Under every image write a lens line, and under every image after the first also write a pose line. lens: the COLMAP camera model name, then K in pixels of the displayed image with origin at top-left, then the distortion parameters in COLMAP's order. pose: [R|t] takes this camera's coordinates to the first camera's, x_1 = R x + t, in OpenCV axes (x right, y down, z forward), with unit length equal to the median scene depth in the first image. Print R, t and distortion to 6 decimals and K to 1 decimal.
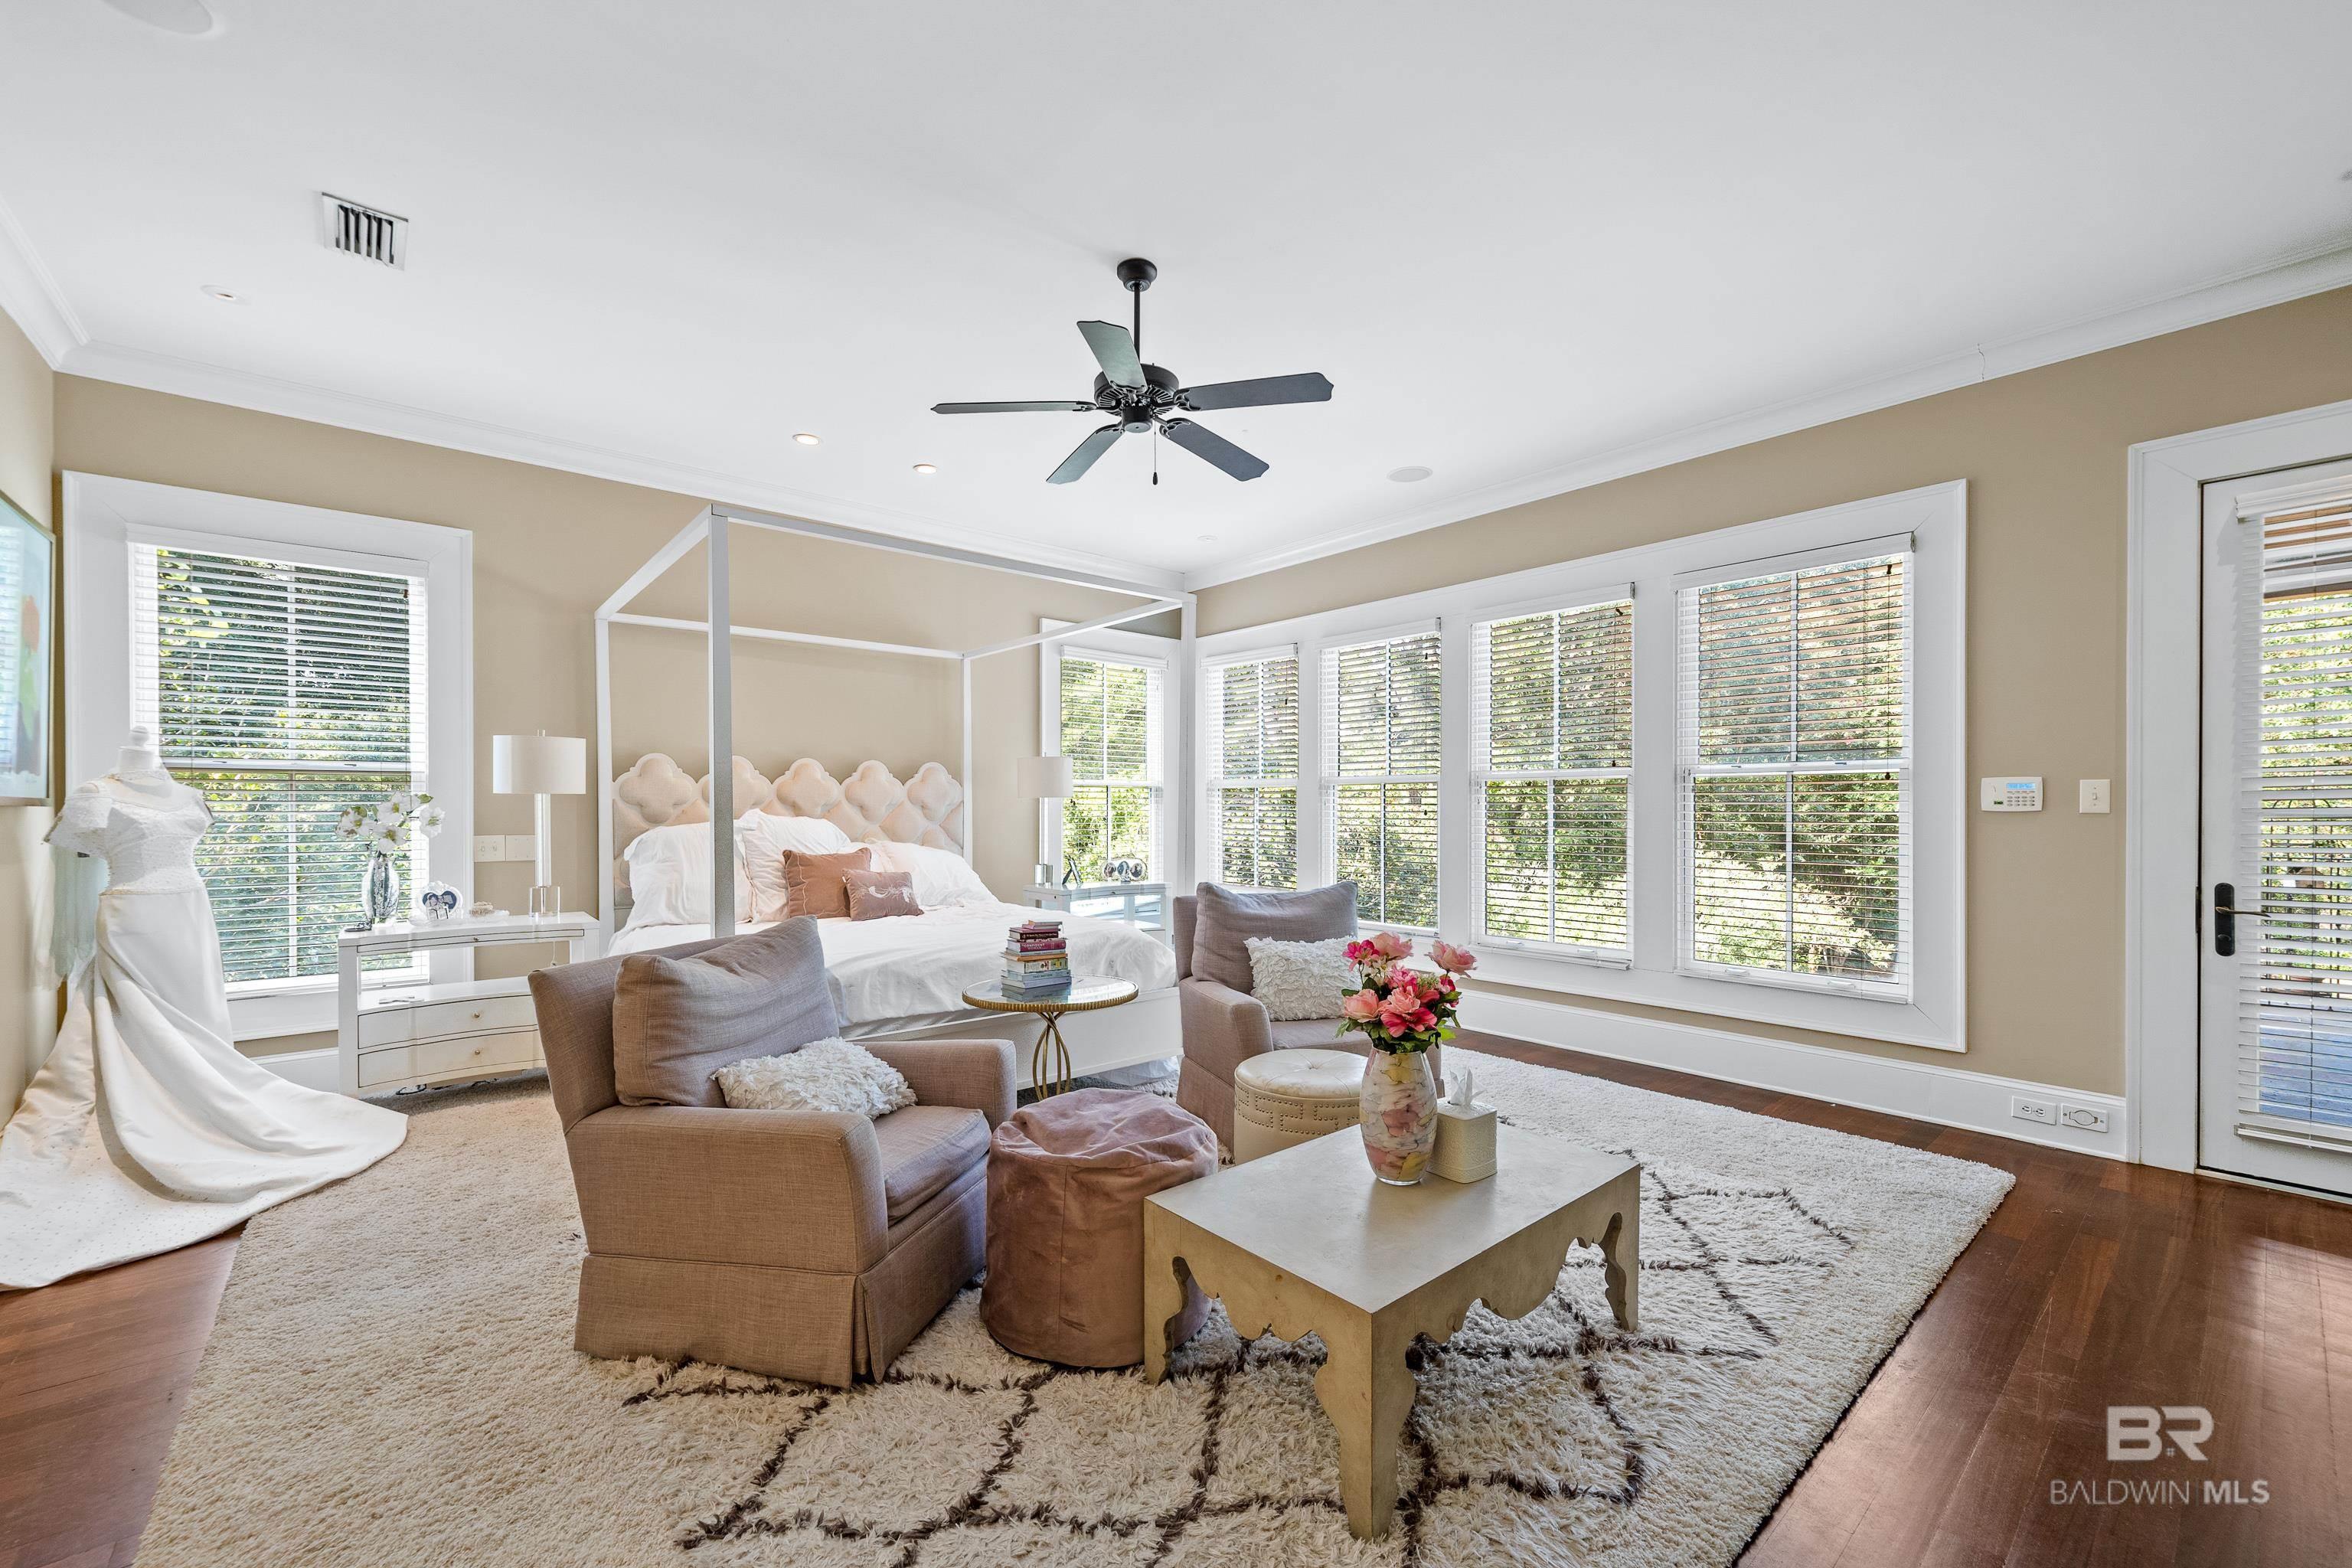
lens RADIAL K [[942.4, 0, 1175.2], [0, 942.4, 791.4], [0, 0, 1]] dist [-0.002533, -0.000242]
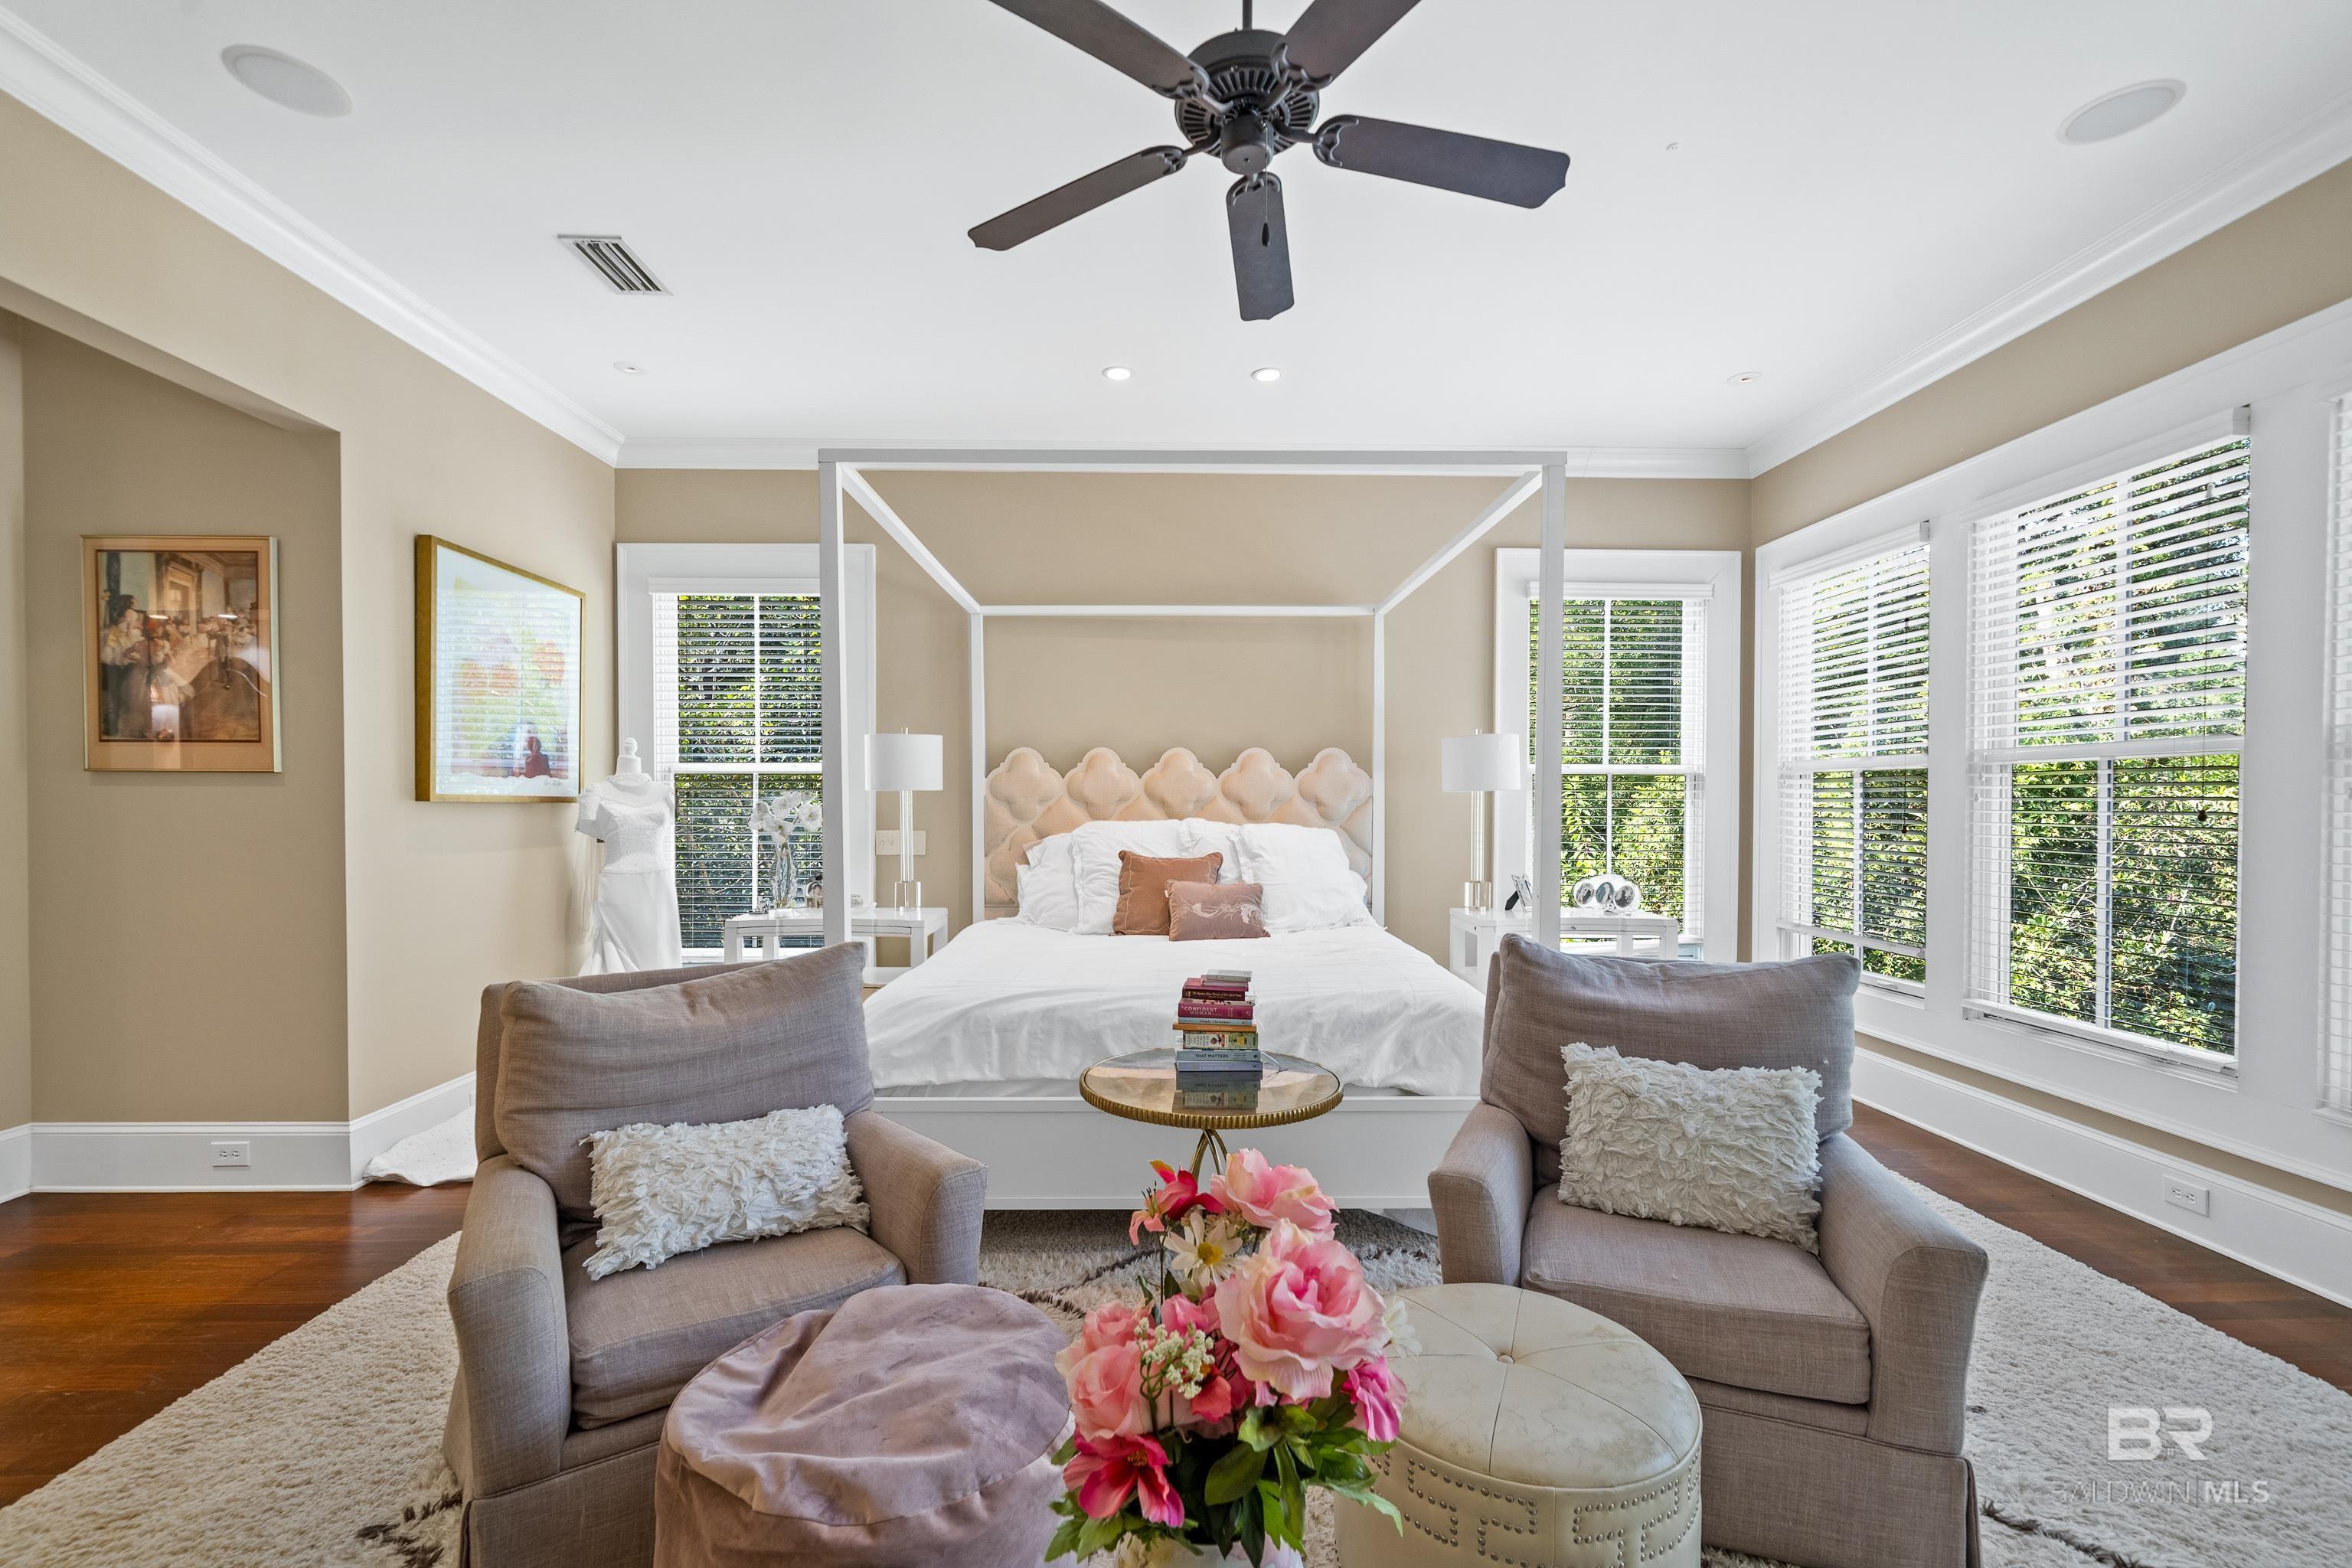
lens RADIAL K [[985.1, 0, 1179.6], [0, 985.1, 803.6], [0, 0, 1]] dist [-0.001120, 0.000281]
pose [[0.774740, 0.001101, -0.632279, 0.269134], [0.010772, 0.999830, 0.014940, 0.004657], [0.632188, -0.018386, 0.774597, 0.416968]]
